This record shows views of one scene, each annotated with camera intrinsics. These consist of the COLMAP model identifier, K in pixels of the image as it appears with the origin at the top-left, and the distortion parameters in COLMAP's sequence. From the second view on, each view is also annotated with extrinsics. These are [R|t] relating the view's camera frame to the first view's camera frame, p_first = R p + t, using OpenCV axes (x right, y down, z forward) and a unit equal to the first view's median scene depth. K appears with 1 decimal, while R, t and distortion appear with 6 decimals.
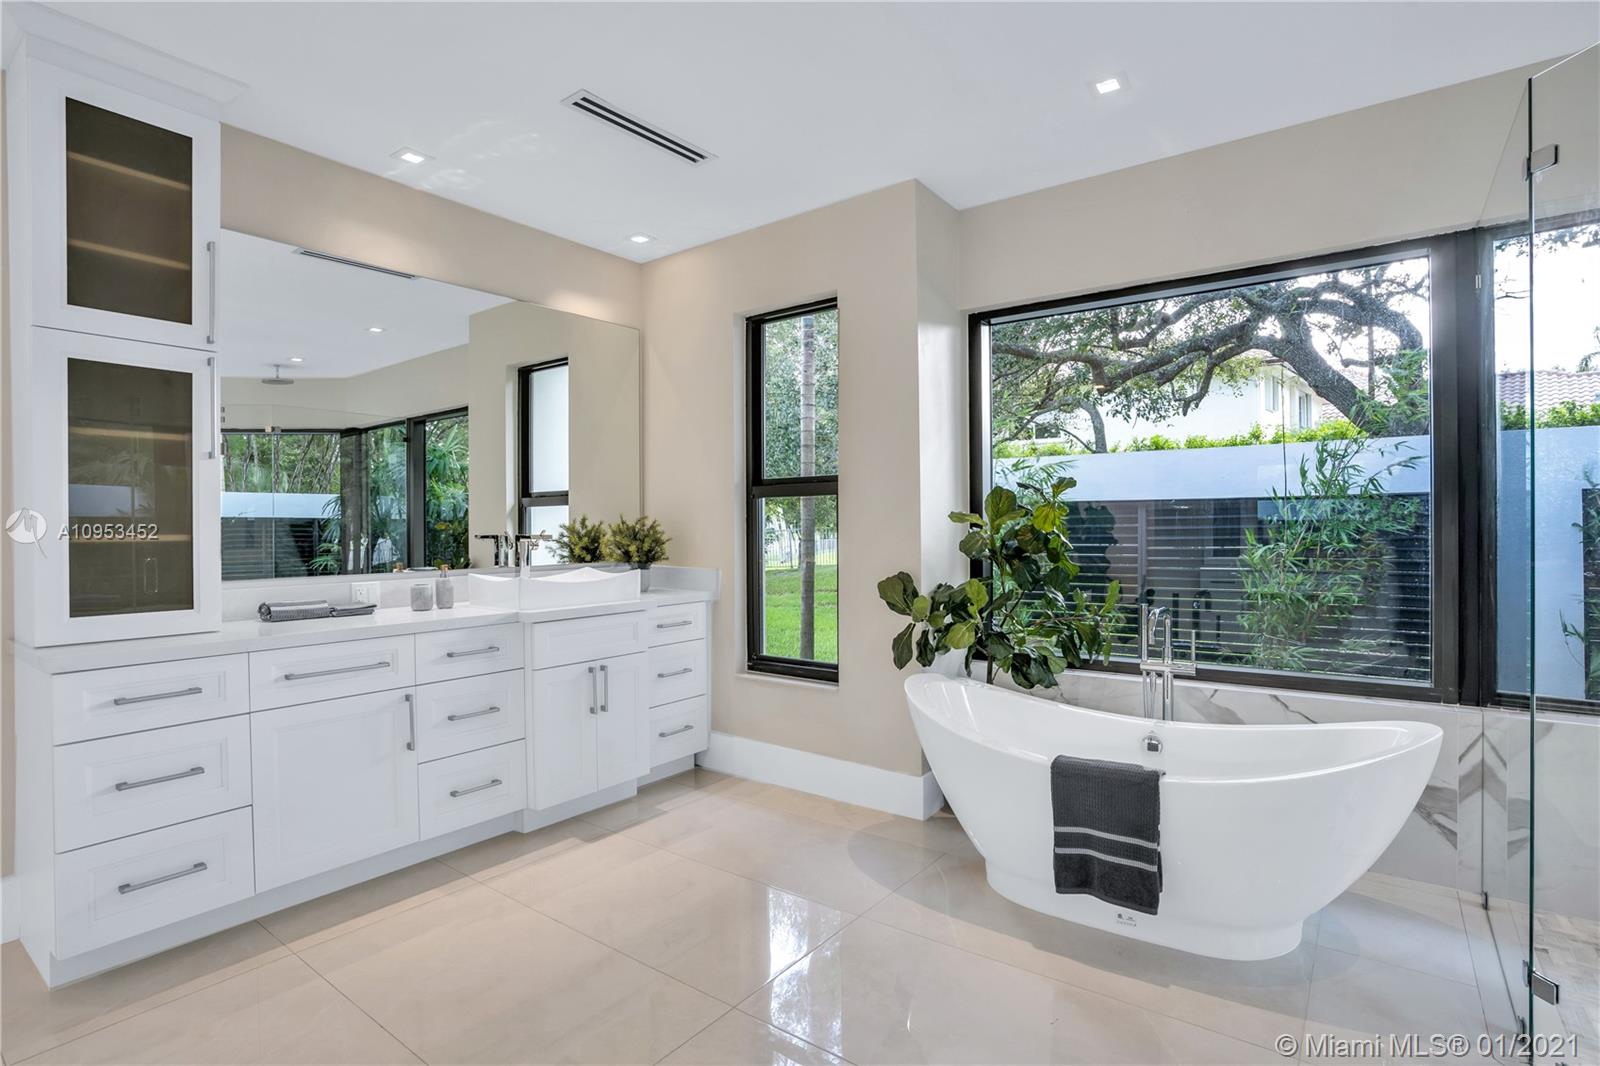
lens RADIAL K [[767.7, 0, 811.6], [0, 767.7, 522.3], [0, 0, 1]] dist [-0.001592, -0.000331]
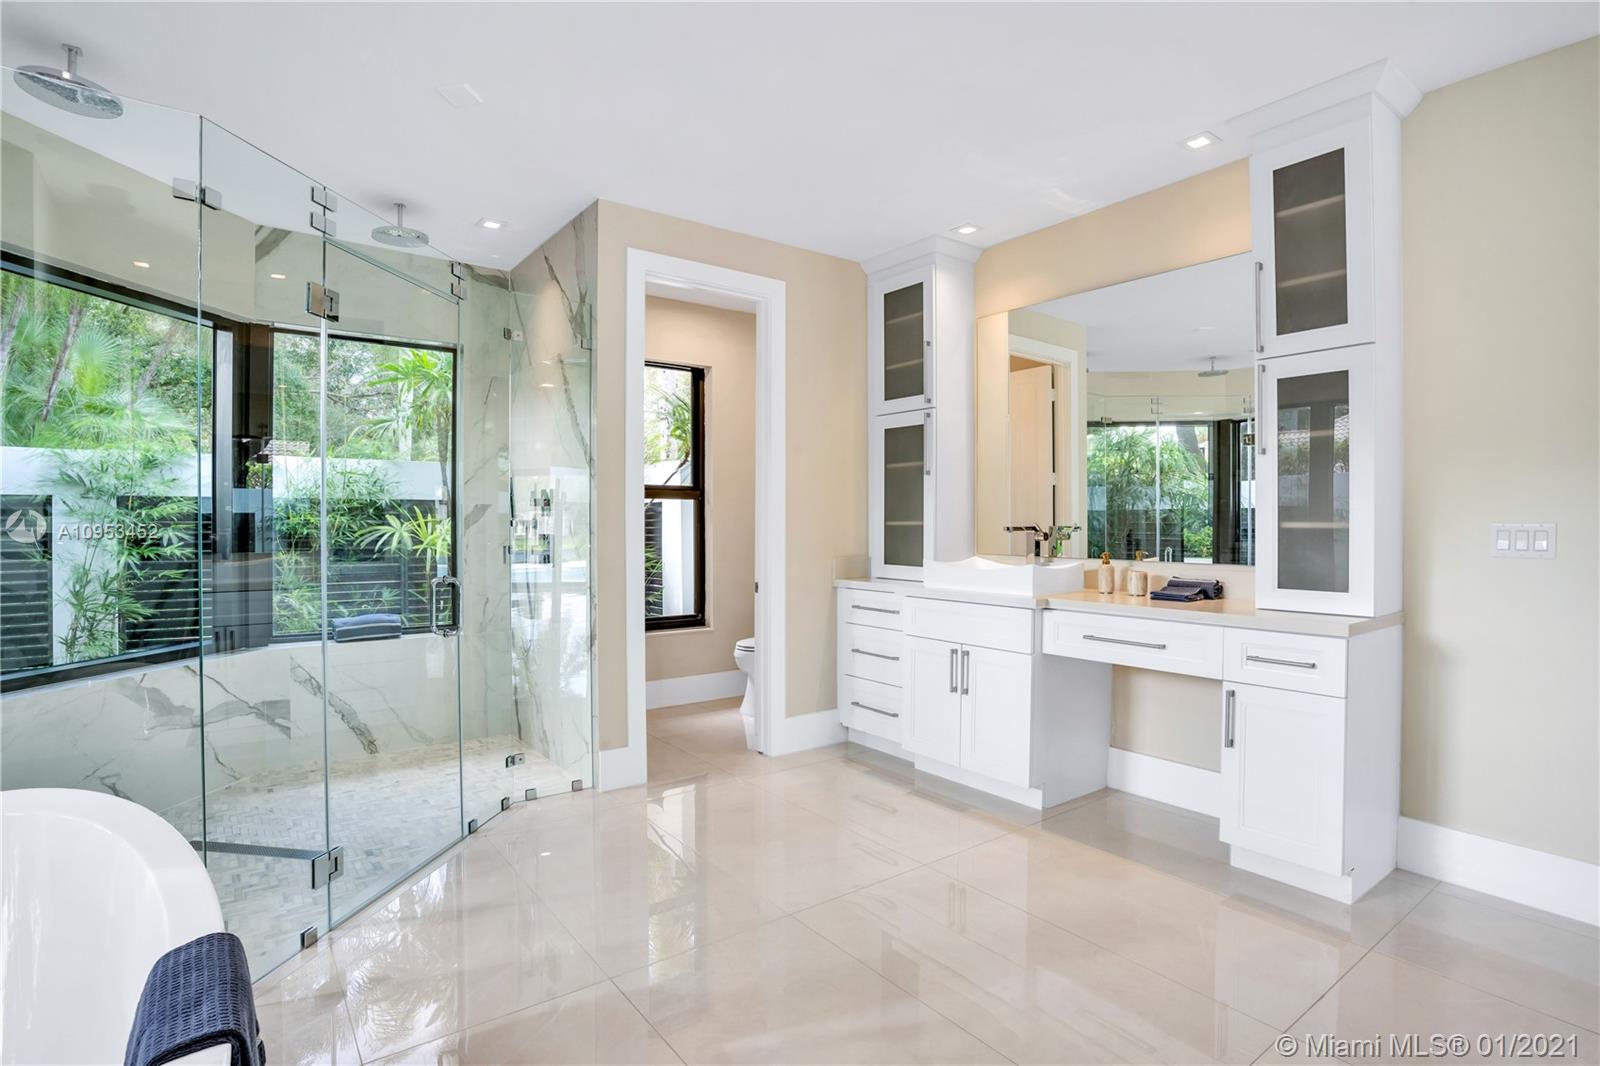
lens RADIAL K [[767.7, 0, 811.6], [0, 767.7, 522.3], [0, 0, 1]] dist [-0.001592, -0.000331]
pose [[-0.249051, 0.009426, -0.968445, 0.787526], [0.006941, 0.999944, 0.007947, 0.004320], [0.968466, -0.004743, -0.249102, 1.066410]]
